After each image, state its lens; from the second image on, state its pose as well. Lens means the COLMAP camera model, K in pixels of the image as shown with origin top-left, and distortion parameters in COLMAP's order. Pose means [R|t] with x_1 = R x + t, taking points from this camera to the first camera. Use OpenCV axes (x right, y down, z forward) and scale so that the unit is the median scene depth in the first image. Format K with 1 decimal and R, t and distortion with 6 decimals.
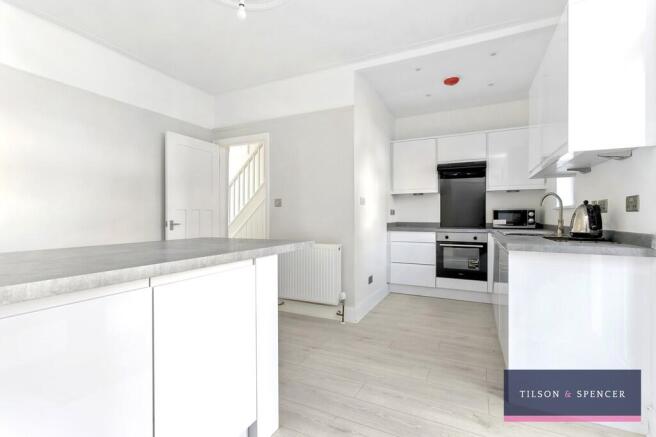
lens RADIAL K [[314.2, 0, 320.0], [0, 314.2, 214.9], [0, 0, 1]] dist [-0.001976, -0.000381]
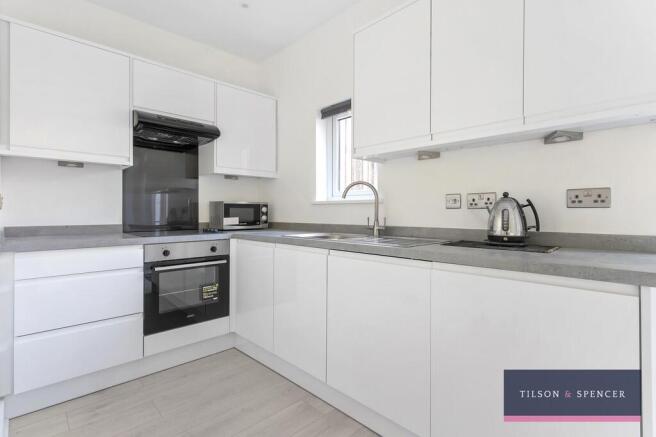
lens RADIAL K [[314.2, 0, 320.0], [0, 314.2, 214.9], [0, 0, 1]] dist [-0.001976, -0.000381]
pose [[0.324442, -0.005123, 0.945892, -0.003589], [-0.008158, 0.999933, 0.008214, 0.002283], [-0.945871, -0.010381, 0.324378, 0.595141]]
